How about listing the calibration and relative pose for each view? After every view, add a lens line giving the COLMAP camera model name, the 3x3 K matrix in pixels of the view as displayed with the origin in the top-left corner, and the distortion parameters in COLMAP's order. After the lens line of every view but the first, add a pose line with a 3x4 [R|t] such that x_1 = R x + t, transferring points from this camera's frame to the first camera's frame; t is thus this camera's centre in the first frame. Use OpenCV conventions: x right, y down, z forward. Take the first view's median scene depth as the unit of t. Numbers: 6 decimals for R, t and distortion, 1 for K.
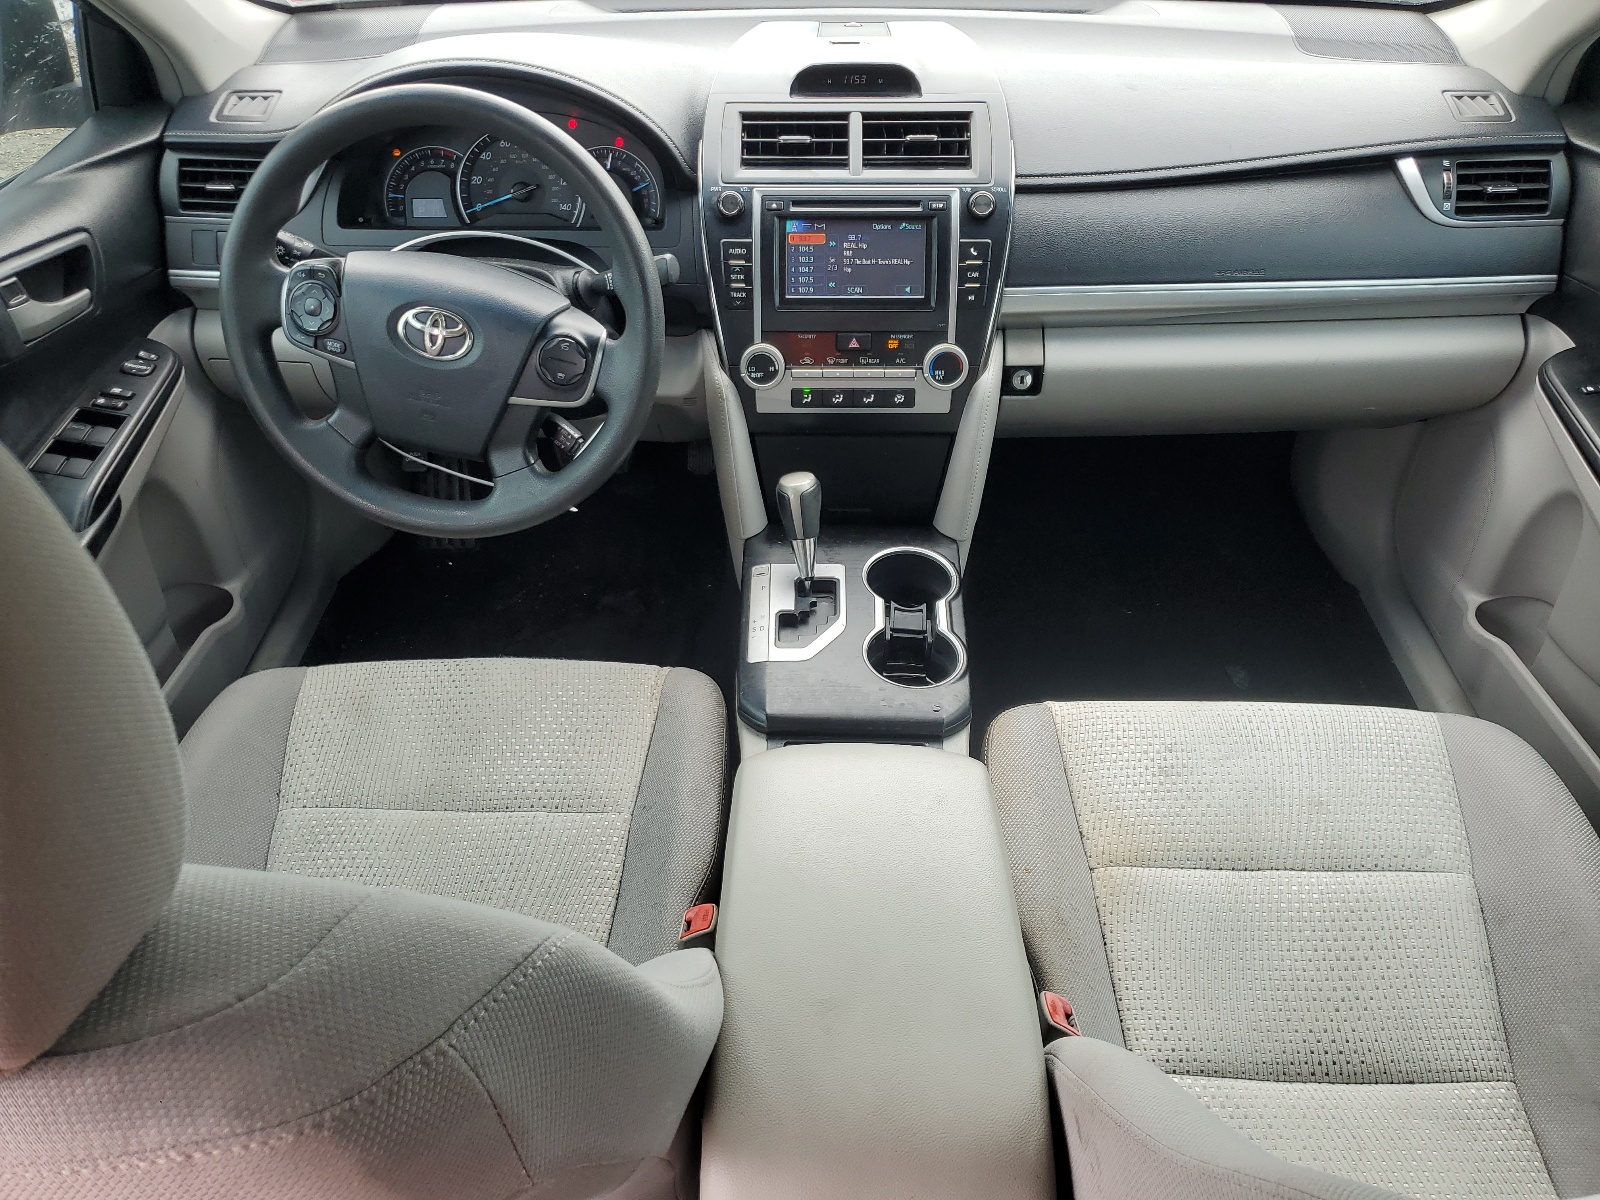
lens RADIAL K [[1215.4, 0, 799.6], [0, 1215.4, 600.0], [0, 0, 1]] dist [0.003583, 0.000052]
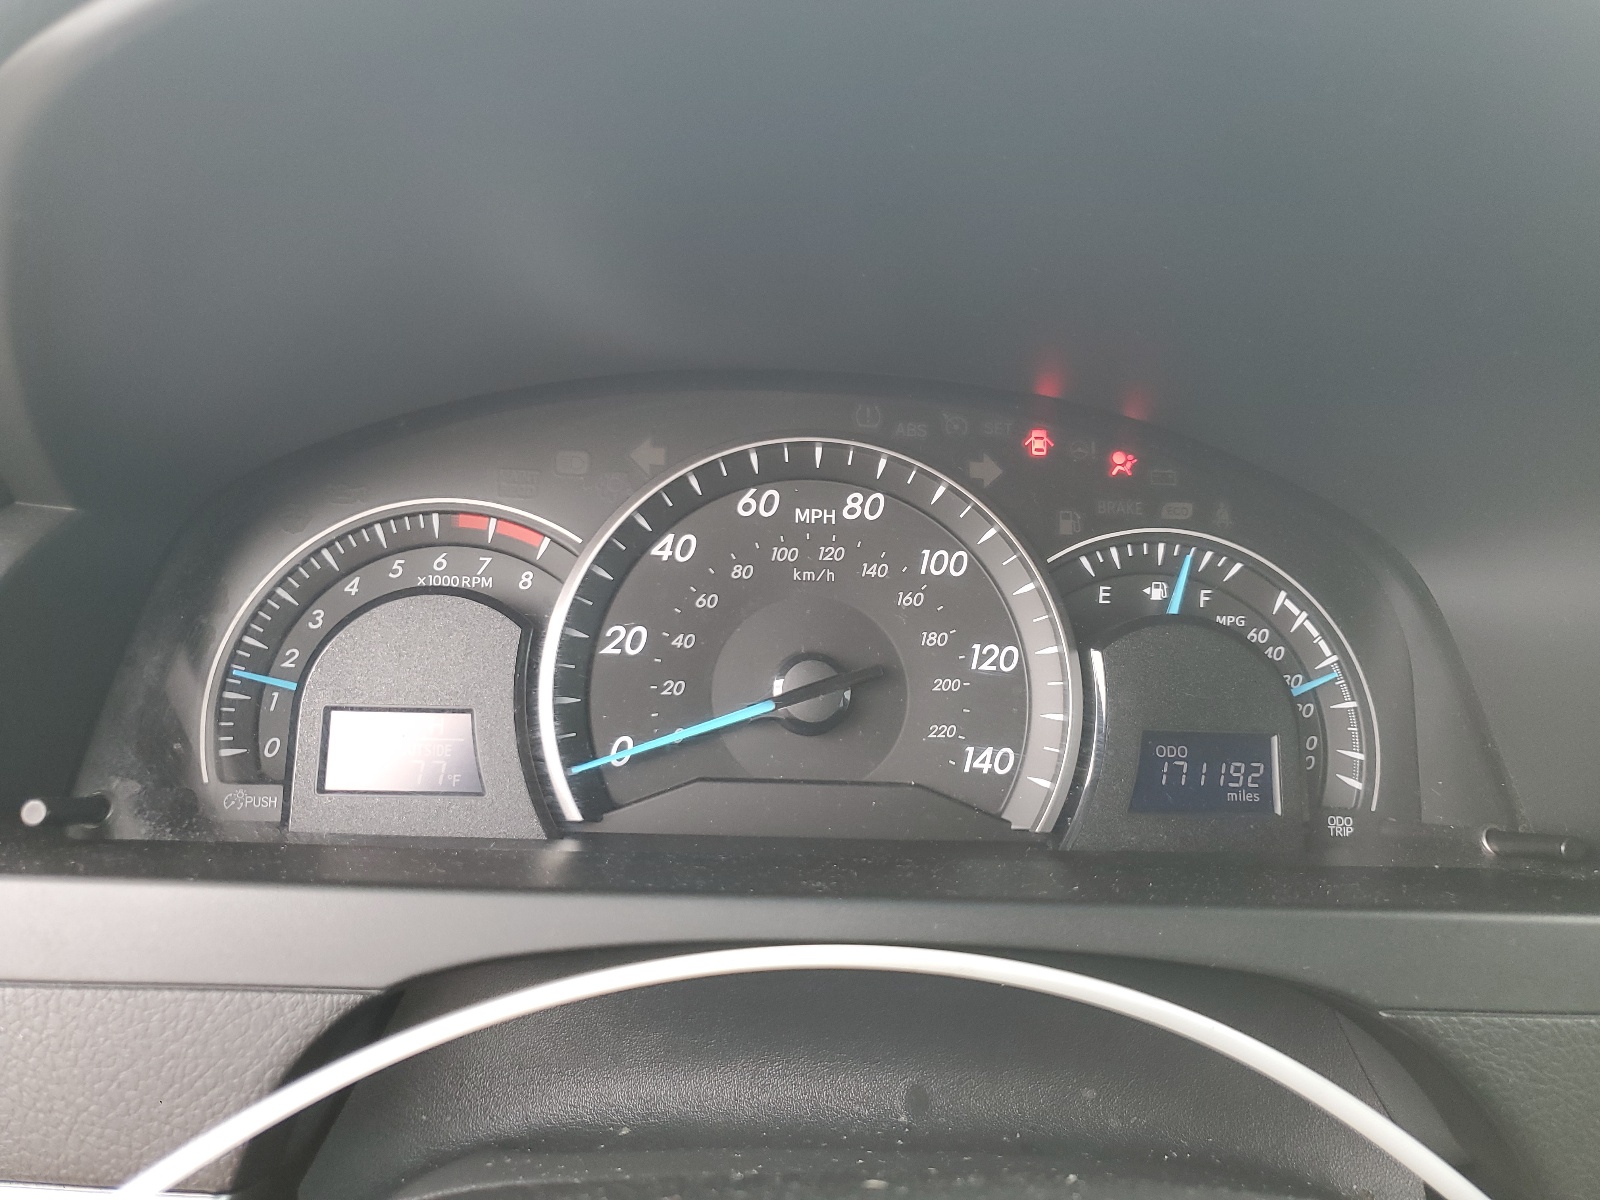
lens RADIAL K [[1215.4, 0, 799.9], [0, 1215.4, 600.8], [0, 0, 1]] dist [0.003583, 0.000052]
pose [[0.995111, 0.036080, 0.091932, -0.254060], [0.002479, 0.921455, -0.388477, -0.261564], [-0.098727, 0.386806, 0.916861, 0.779589]]
